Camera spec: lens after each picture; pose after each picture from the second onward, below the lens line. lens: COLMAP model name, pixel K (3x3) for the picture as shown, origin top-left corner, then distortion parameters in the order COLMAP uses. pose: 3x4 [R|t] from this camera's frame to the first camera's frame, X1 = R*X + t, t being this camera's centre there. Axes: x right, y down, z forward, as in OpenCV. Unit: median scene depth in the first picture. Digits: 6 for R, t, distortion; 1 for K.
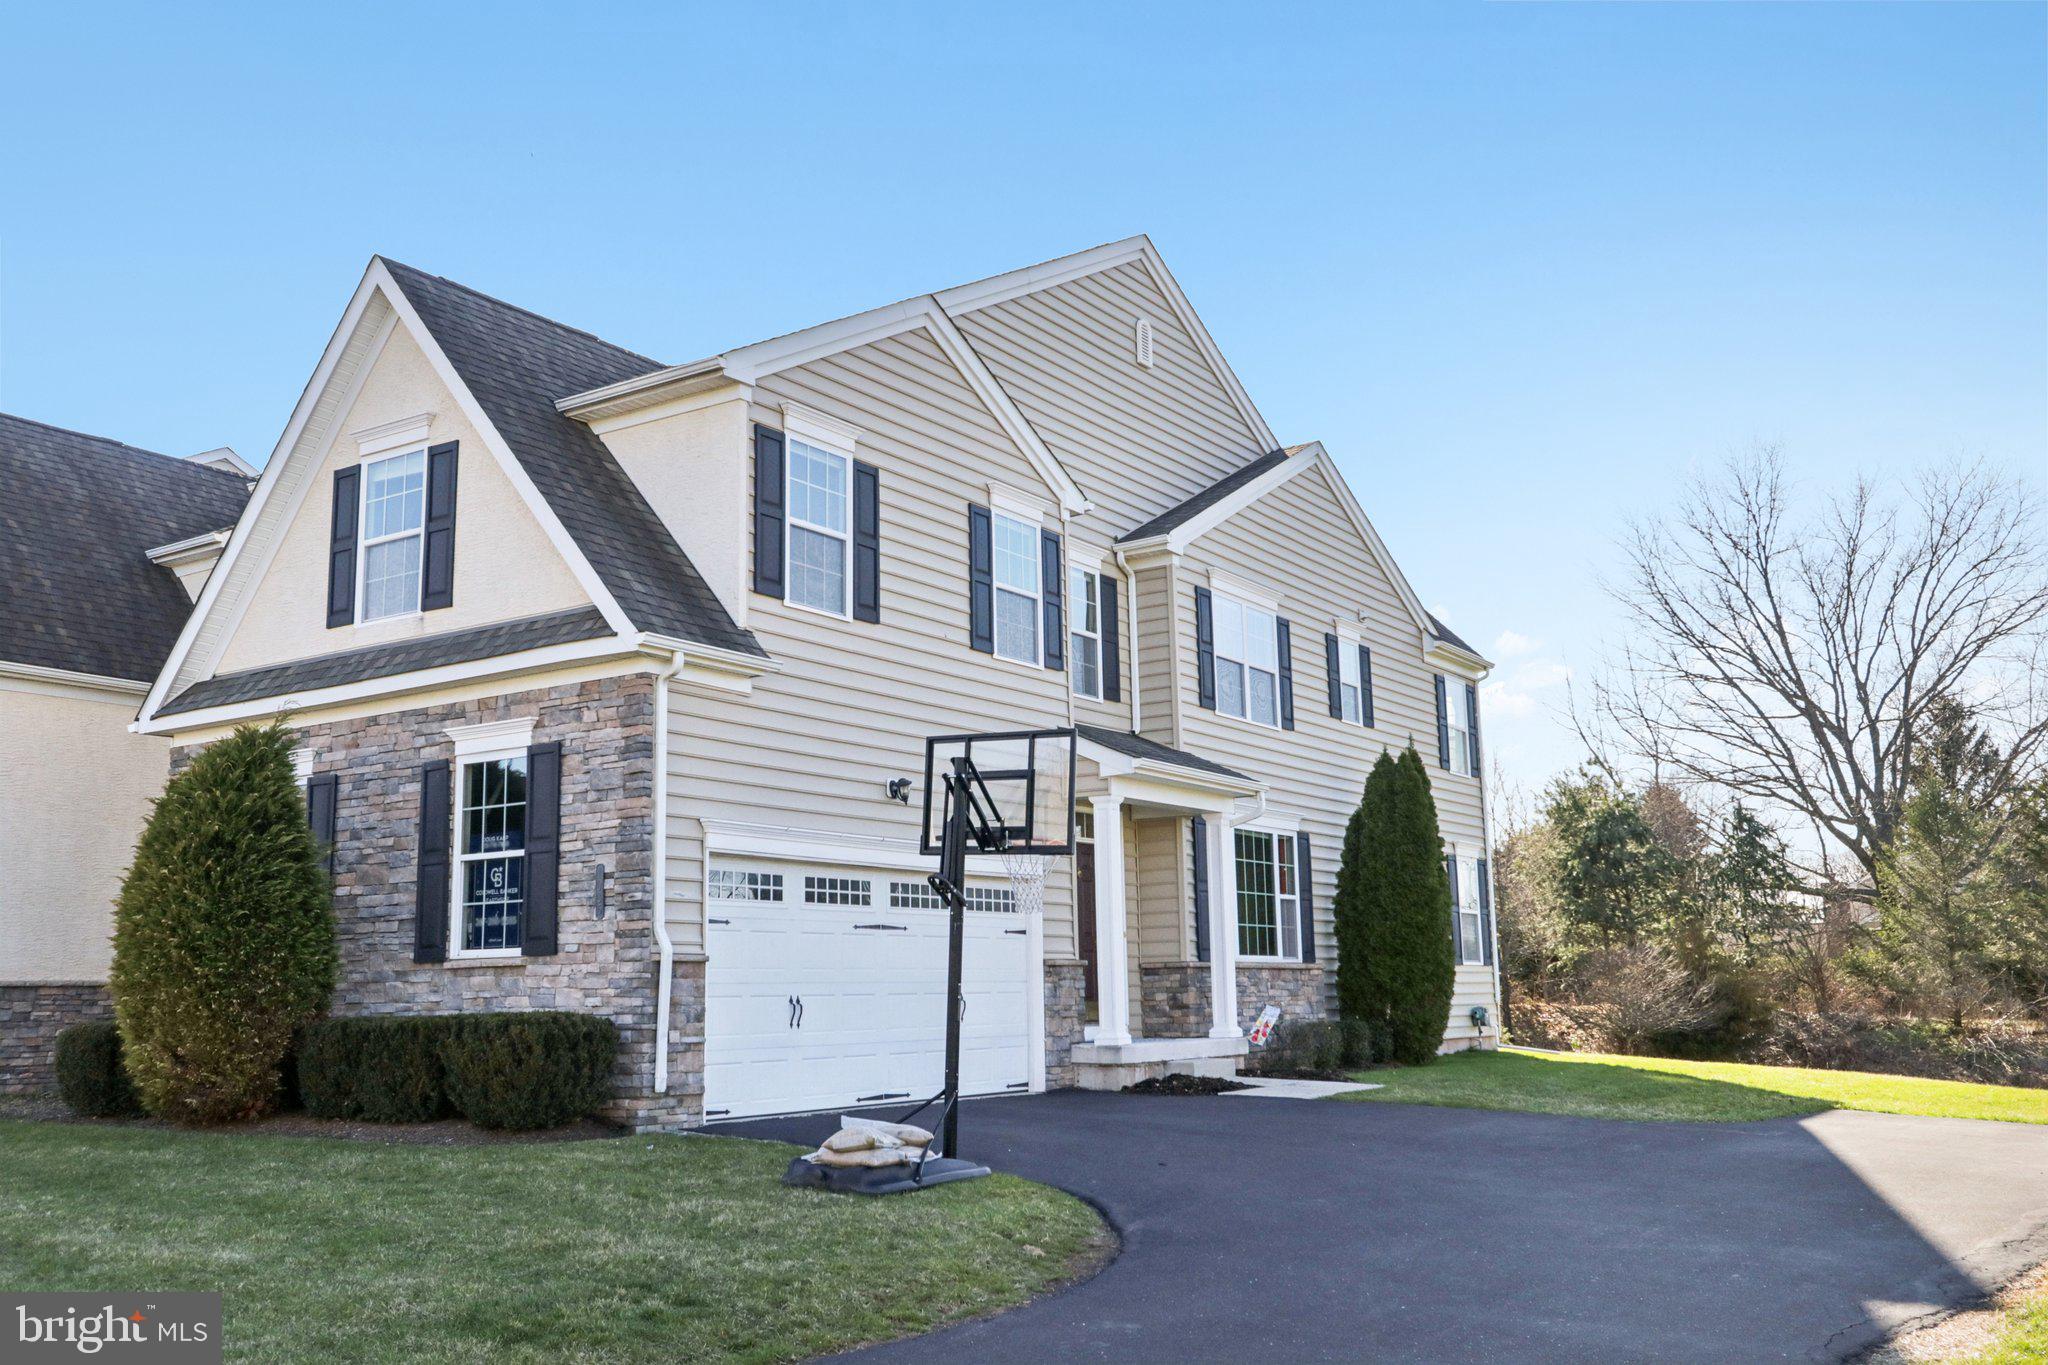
lens RADIAL K [[1835.2, 0, 1023.4], [0, 1835.2, 682.3], [0, 0, 1]] dist [-0.003449, 0.011019]
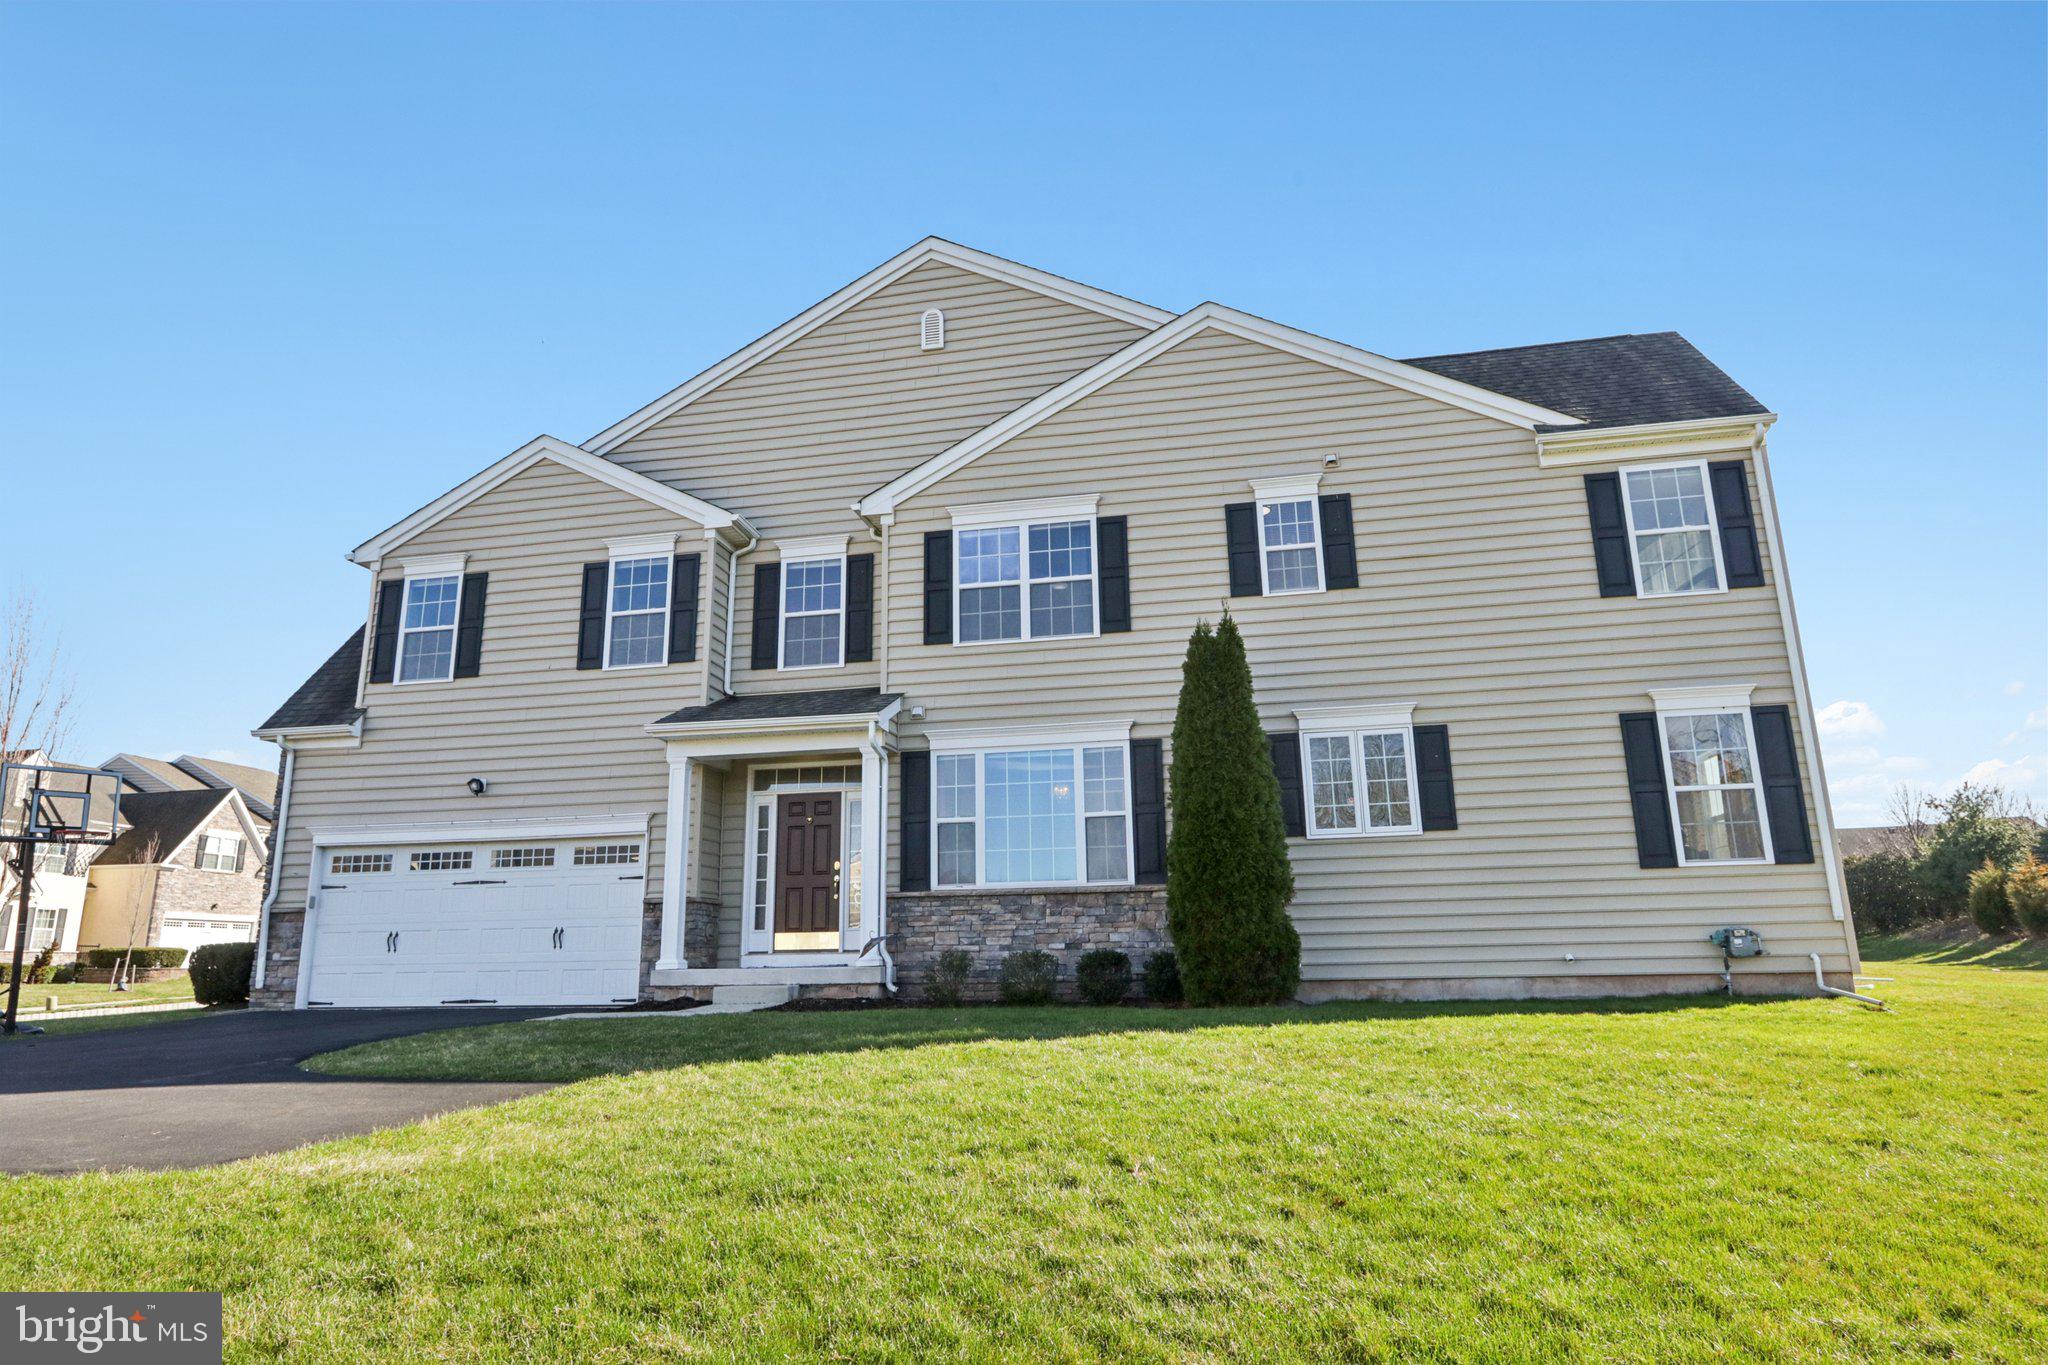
lens RADIAL K [[1193.7, 0, 1021.2], [0, 1193.7, 682.6], [0, 0, 1]] dist [-0.016913, 0.001394]
pose [[0.376943, -0.200221, -0.904337, 0.983414], [0.167609, 0.974983, -0.145999, 0.192775], [0.910945, -0.096542, 0.401071, 1.055584]]
